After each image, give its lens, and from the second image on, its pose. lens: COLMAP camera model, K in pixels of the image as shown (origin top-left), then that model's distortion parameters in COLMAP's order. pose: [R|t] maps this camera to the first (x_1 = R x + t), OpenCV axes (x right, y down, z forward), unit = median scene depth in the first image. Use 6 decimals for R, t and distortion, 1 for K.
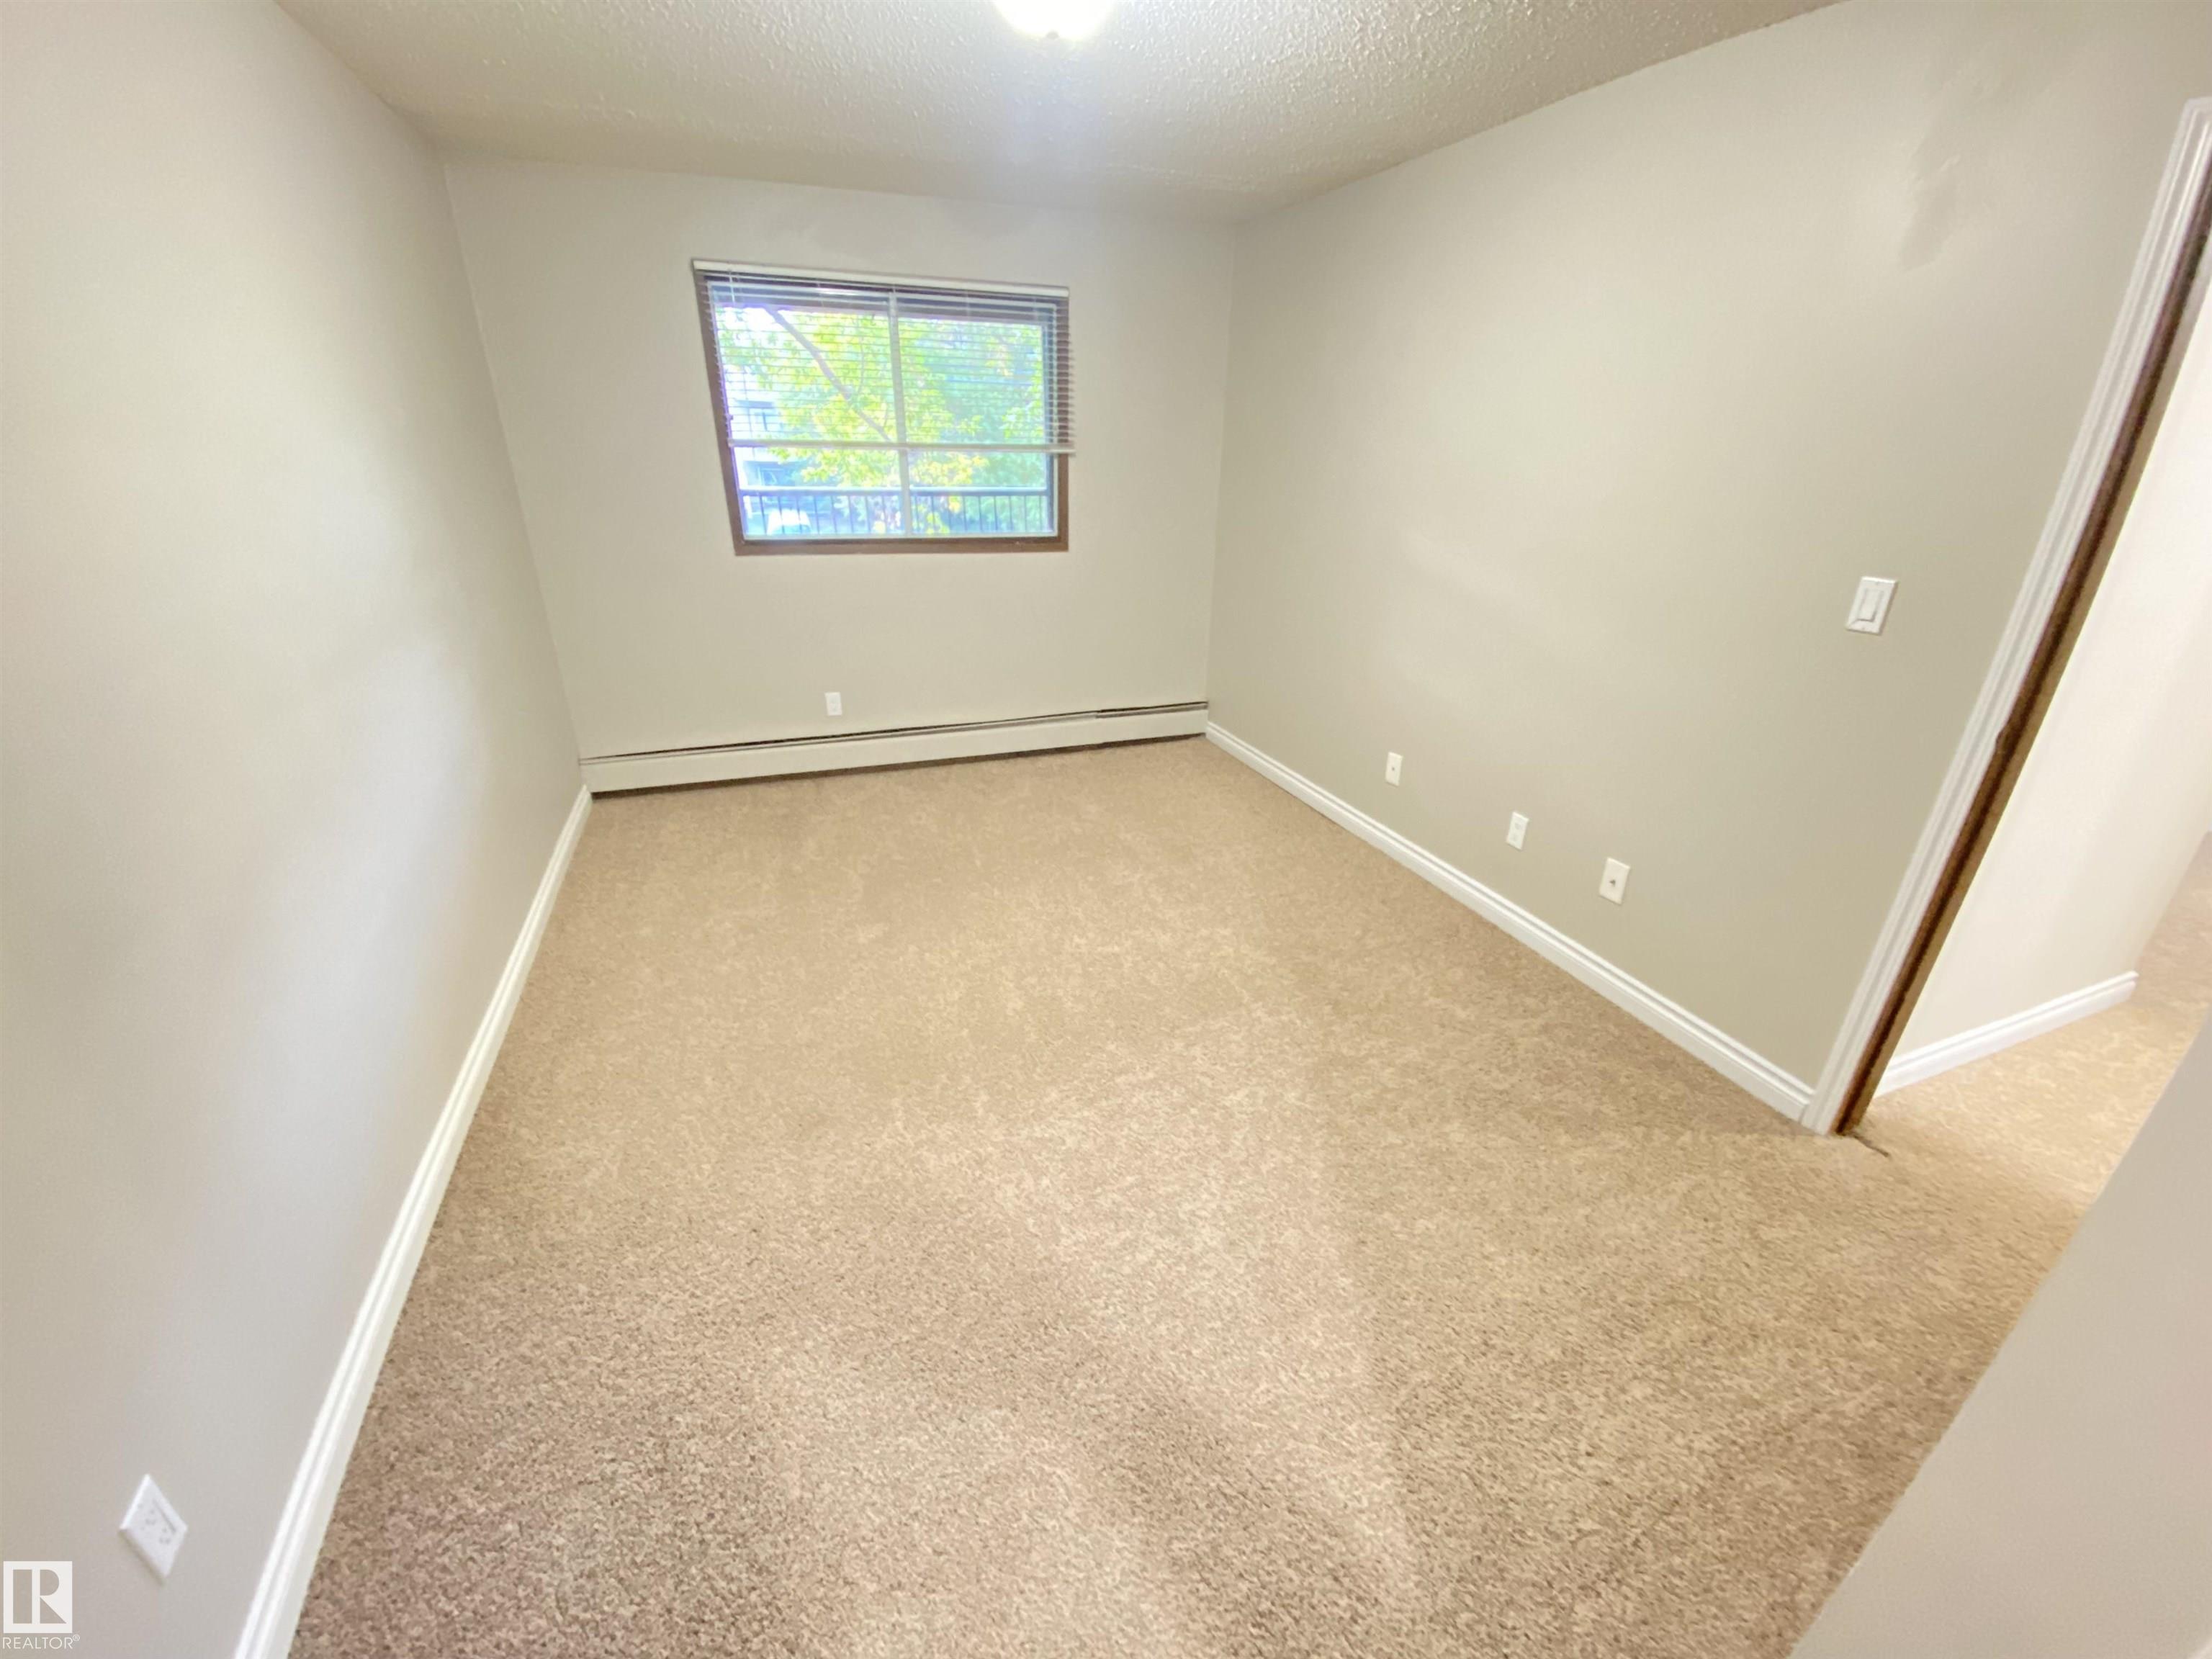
lens RADIAL K [[904.6, 0, 1096.4], [0, 904.6, 836.3], [0, 0, 1]] dist [0.003591, -0.012603]
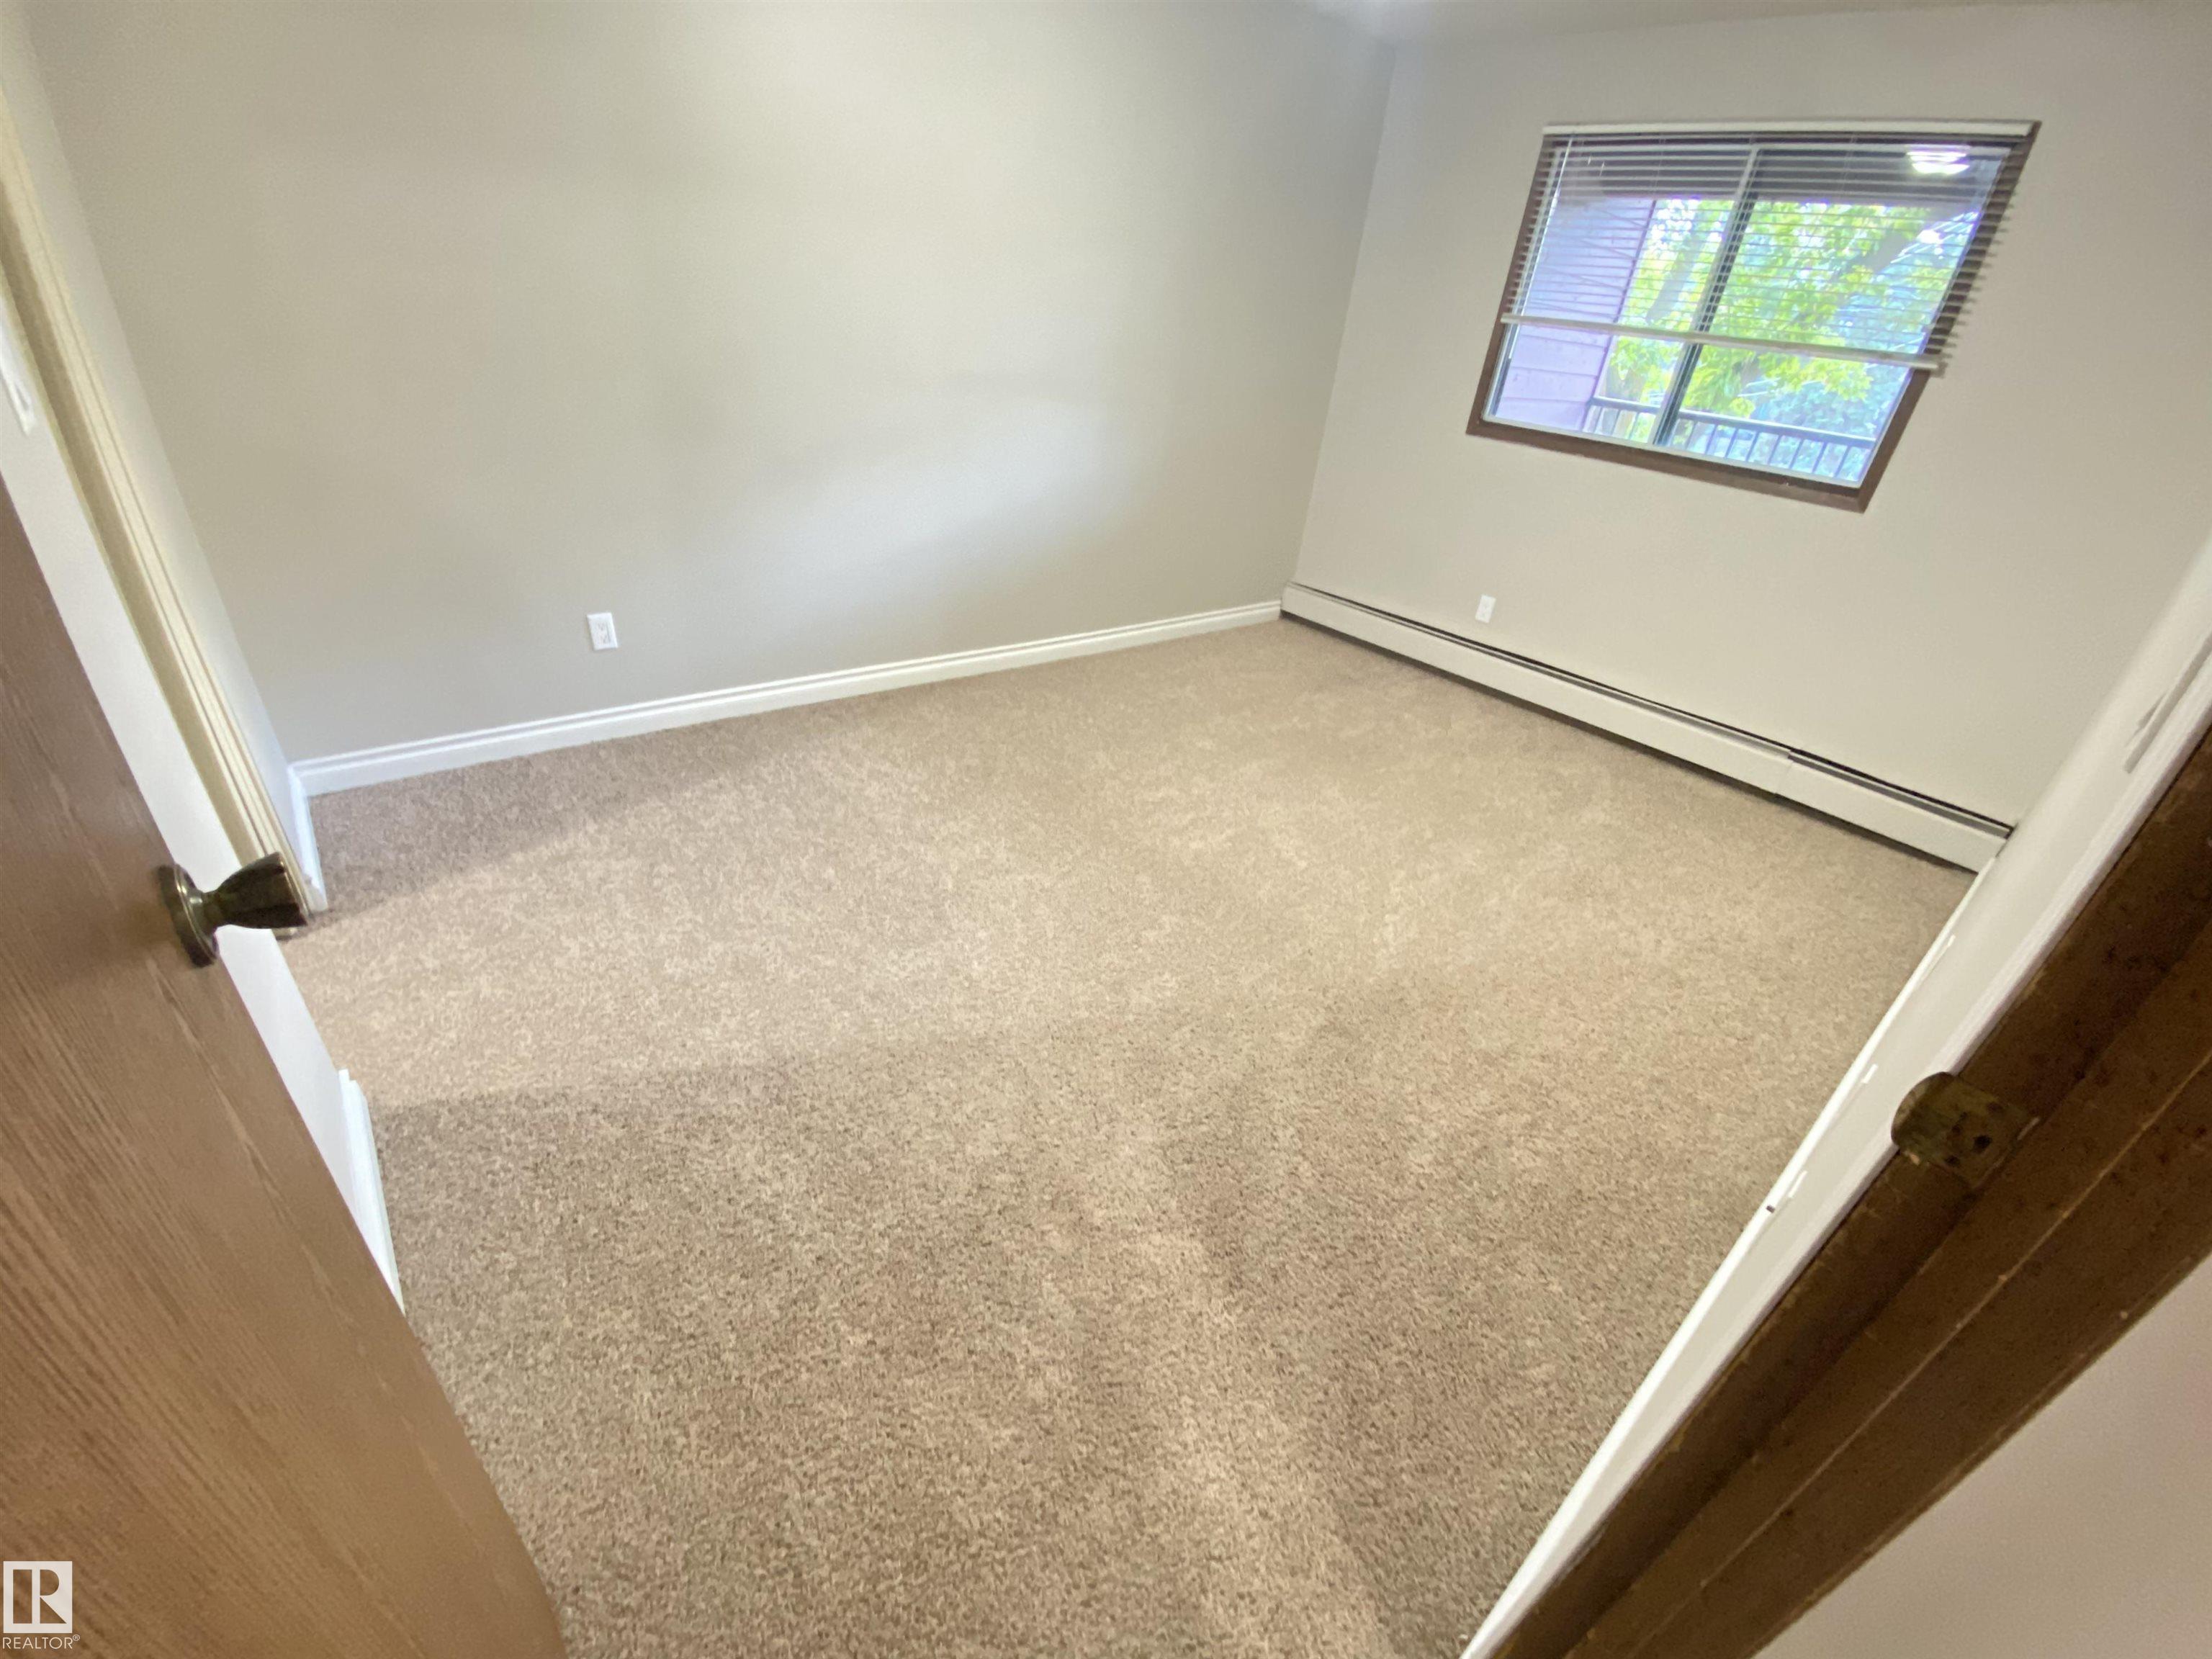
lens RADIAL K [[911.3, 0, 1106.0], [0, 911.3, 829.5], [0, 0, 1]] dist [-0.000407, -0.012880]
pose [[0.339648, 0.479188, -0.809332, 0.455738], [-0.462633, 0.834311, 0.299827, -0.056705], [0.818908, 0.272588, 0.505060, 0.259558]]
